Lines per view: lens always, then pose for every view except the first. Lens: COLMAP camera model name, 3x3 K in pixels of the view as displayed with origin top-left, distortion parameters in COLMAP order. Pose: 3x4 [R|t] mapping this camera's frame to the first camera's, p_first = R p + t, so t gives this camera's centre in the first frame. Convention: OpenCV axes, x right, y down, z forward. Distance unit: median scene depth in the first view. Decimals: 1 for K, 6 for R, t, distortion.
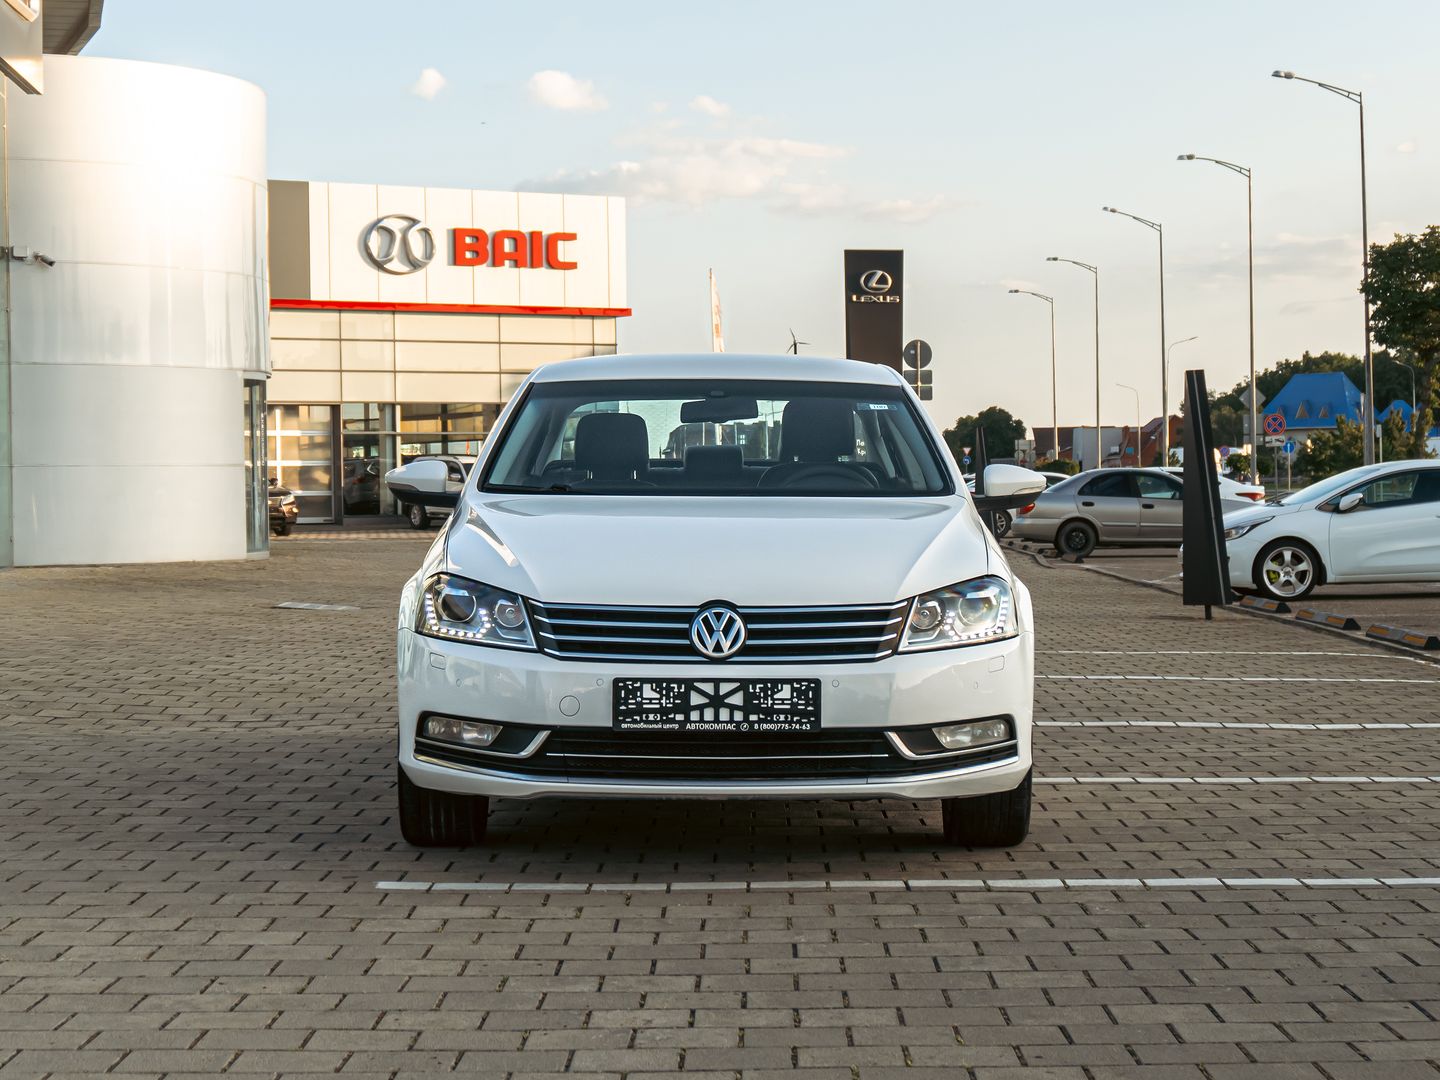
lens RADIAL K [[1891.0, 0, 584.4], [0, 1891.0, 556.1], [0, 0, 1]] dist [-0.005017, -0.005554]
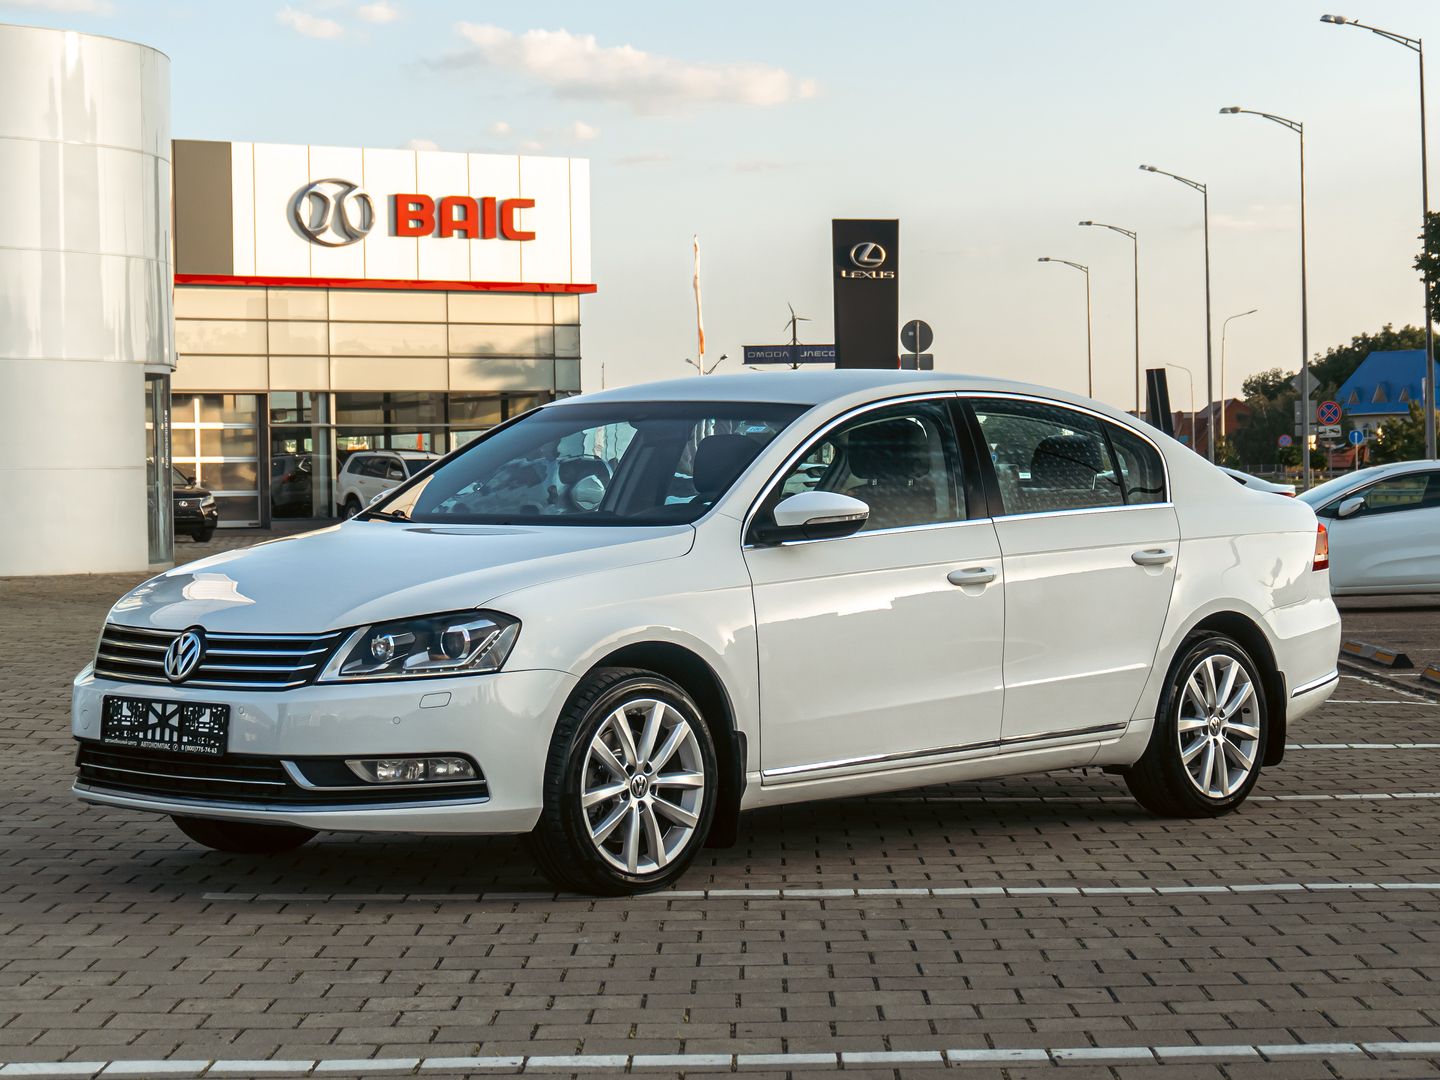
lens RADIAL K [[2503.3, 0, 720.0], [0, 2503.3, 540.0], [0, 0, 1]] dist [-0.013688, -0.039278]
pose [[0.999963, -0.001947, 0.008325, 0.094995], [0.001955, 0.999998, -0.001008, -0.012757], [-0.008323, 0.001024, 0.999965, -0.226016]]
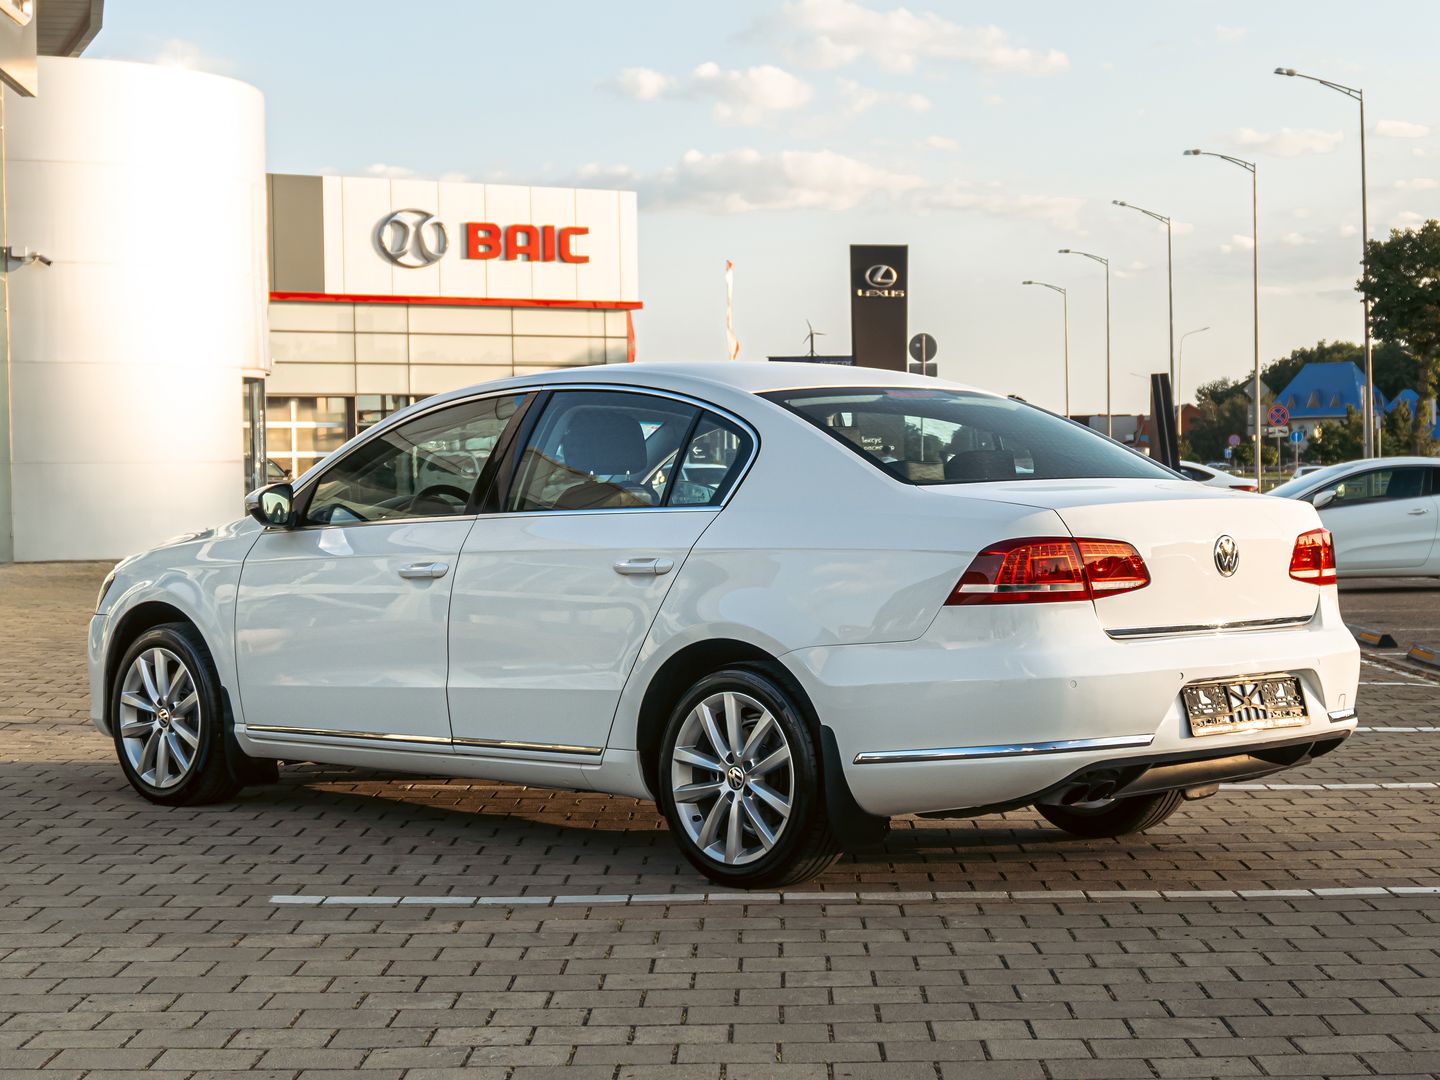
lens RADIAL K [[1888.8, 0, 720.0], [0, 1888.8, 540.0], [0, 0, 1]] dist [-0.005372, 0.005785]
pose [[0.999926, -0.000261, 0.012178, 0.070505], [0.000114, 0.999927, 0.012061, -0.020057], [-0.012181, -0.012059, 0.999853, -0.020003]]
